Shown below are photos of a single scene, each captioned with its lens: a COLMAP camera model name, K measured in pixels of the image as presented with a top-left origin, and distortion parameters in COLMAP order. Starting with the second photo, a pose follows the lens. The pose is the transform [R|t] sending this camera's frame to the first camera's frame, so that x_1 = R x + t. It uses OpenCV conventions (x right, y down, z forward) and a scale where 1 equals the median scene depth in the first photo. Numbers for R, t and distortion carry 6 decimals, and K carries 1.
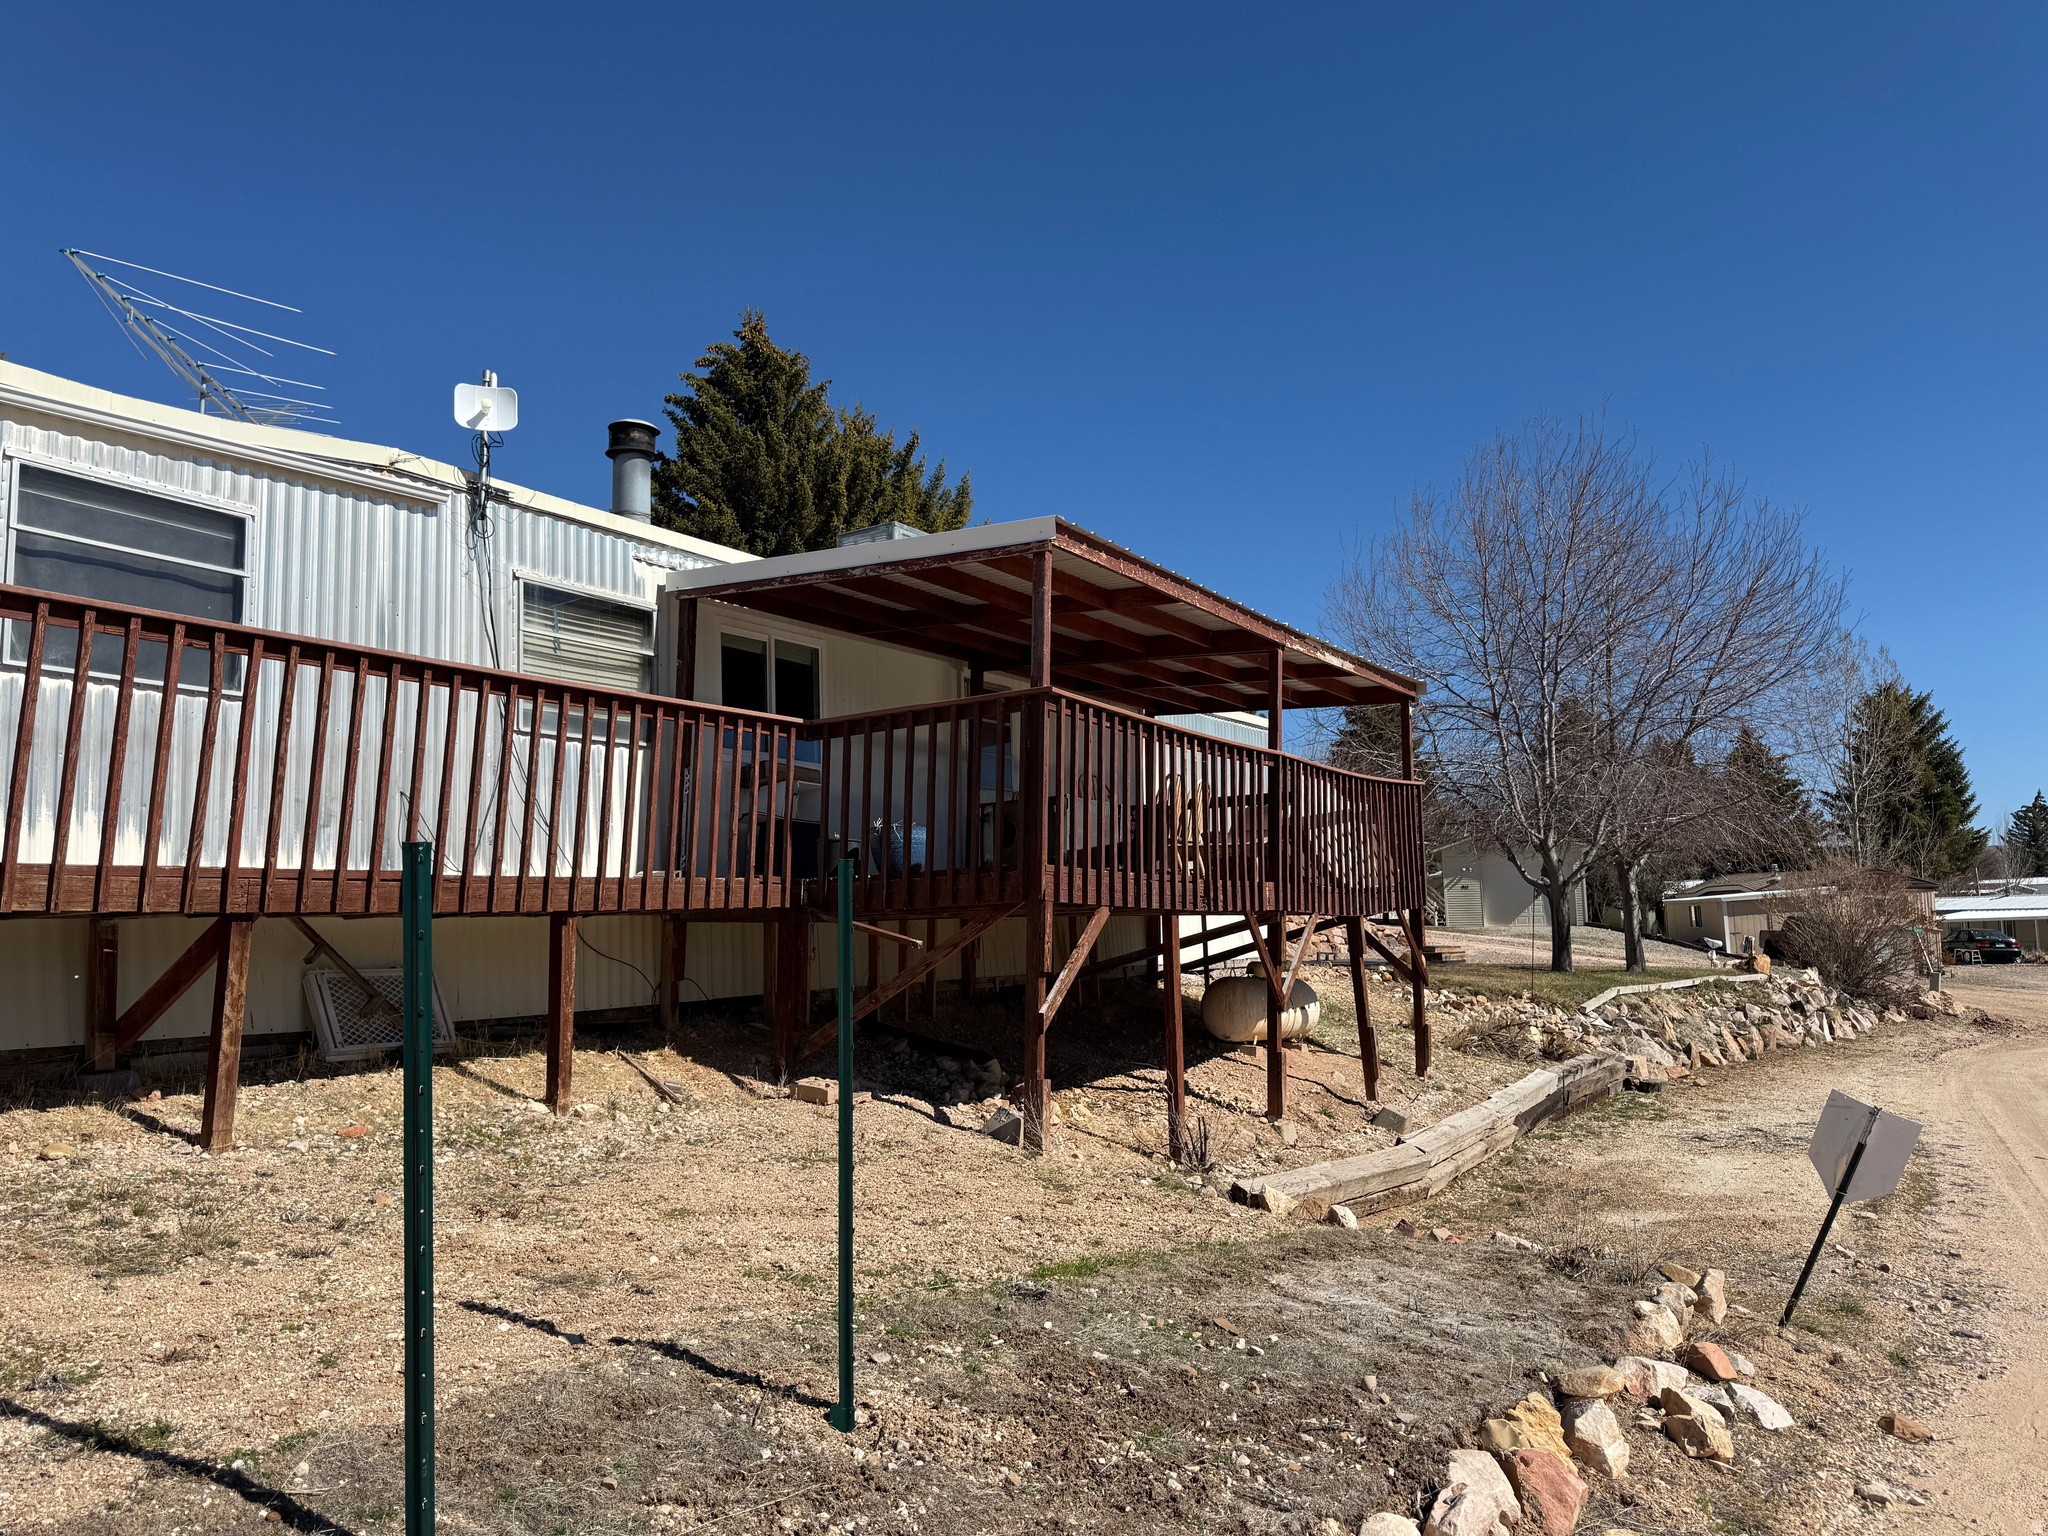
lens RADIAL K [[1437.6, 0, 1061.9], [0, 1437.6, 821.4], [0, 0, 1]] dist [0.008988, -0.014062]
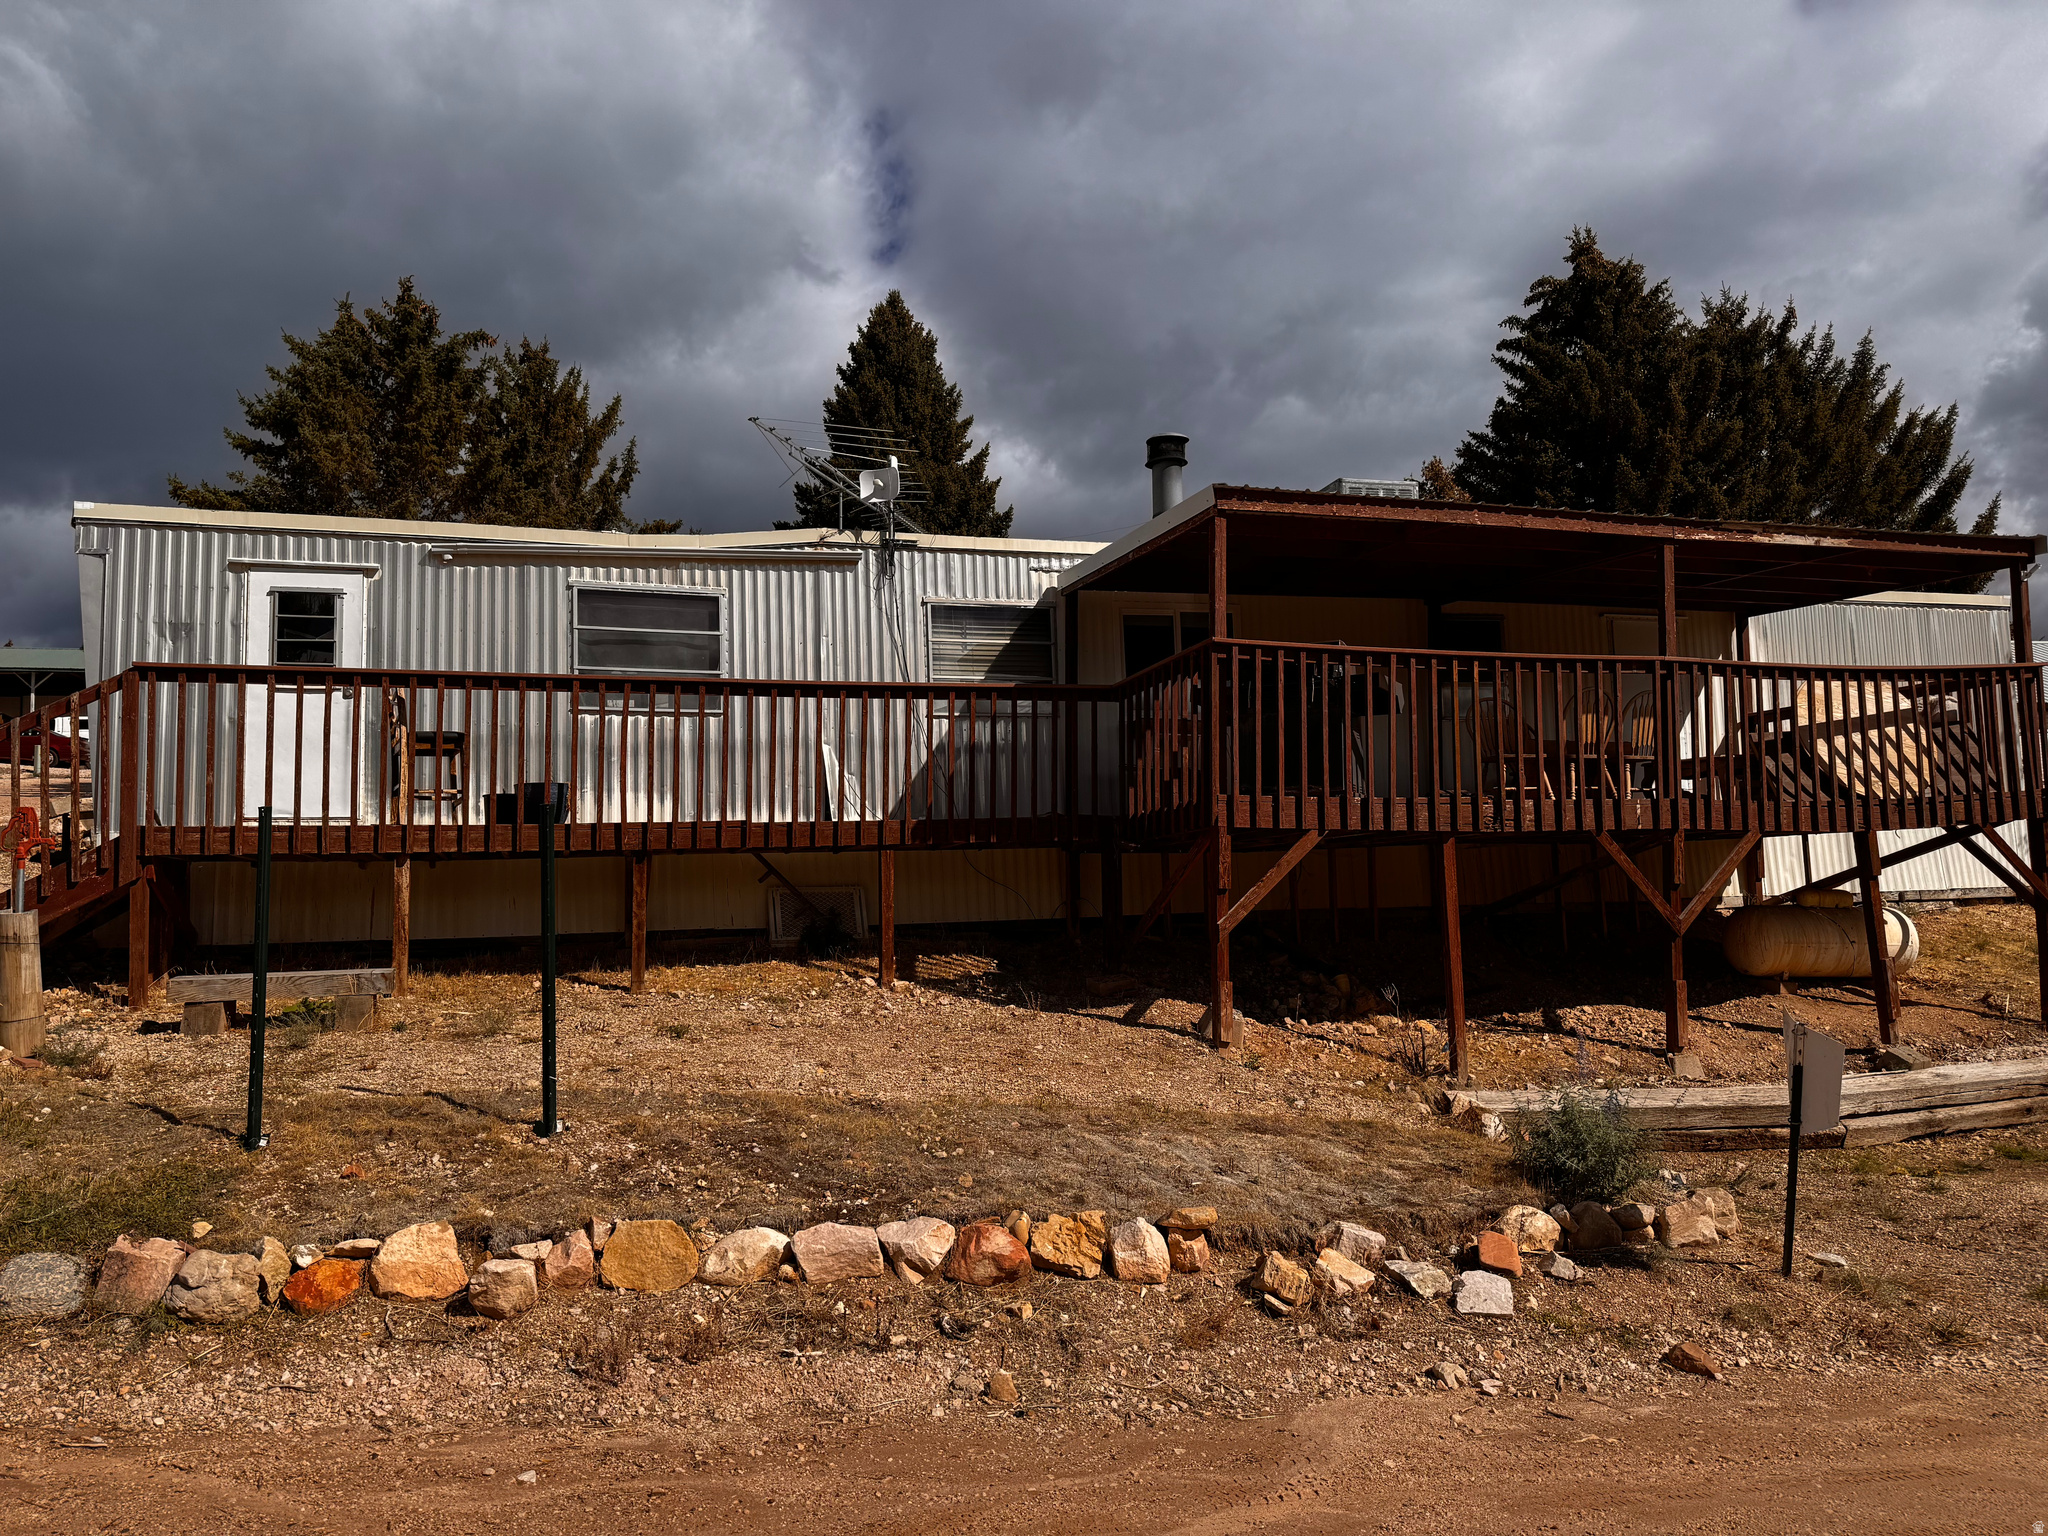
lens RADIAL K [[1427.3, 0, 1031.3], [0, 1427.3, 764.7], [0, 0, 1]] dist [0.012263, -0.014685]
pose [[0.750568, -0.059246, -0.658132, 0.625131], [0.060268, 0.997959, -0.021105, 0.020840], [0.658039, -0.023824, 0.752607, 0.049808]]
